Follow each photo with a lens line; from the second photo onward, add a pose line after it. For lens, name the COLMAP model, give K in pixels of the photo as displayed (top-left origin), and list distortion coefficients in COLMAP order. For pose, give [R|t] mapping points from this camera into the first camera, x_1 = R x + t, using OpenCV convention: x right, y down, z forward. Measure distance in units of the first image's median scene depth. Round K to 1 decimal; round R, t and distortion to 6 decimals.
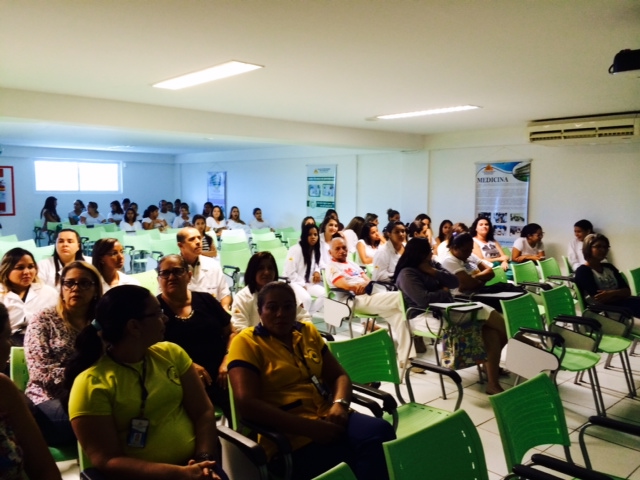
lens RADIAL K [[560.4, 0, 324.7], [0, 560.4, 239.8], [0, 0, 1]] dist [0.063275, -0.001307]
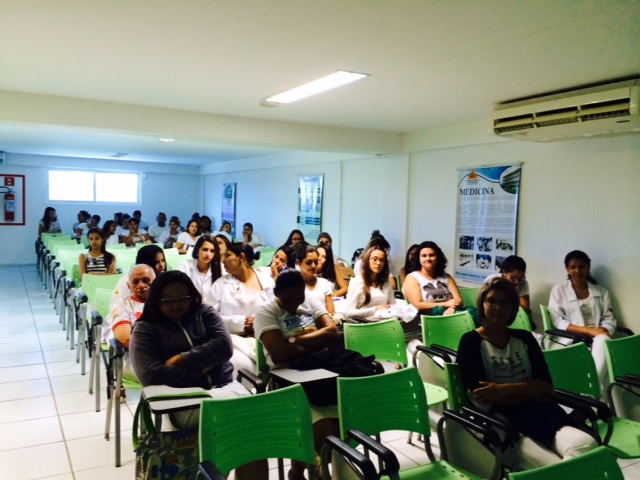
lens RADIAL K [[553.7, 0, 318.9], [0, 553.7, 280.2], [0, 0, 1]] dist [0.082667, -0.006869]
pose [[0.972165, 0.044670, -0.229998, 0.273851], [-0.034252, 0.998207, 0.049094, -0.020789], [0.231779, -0.039849, 0.971952, 0.249640]]
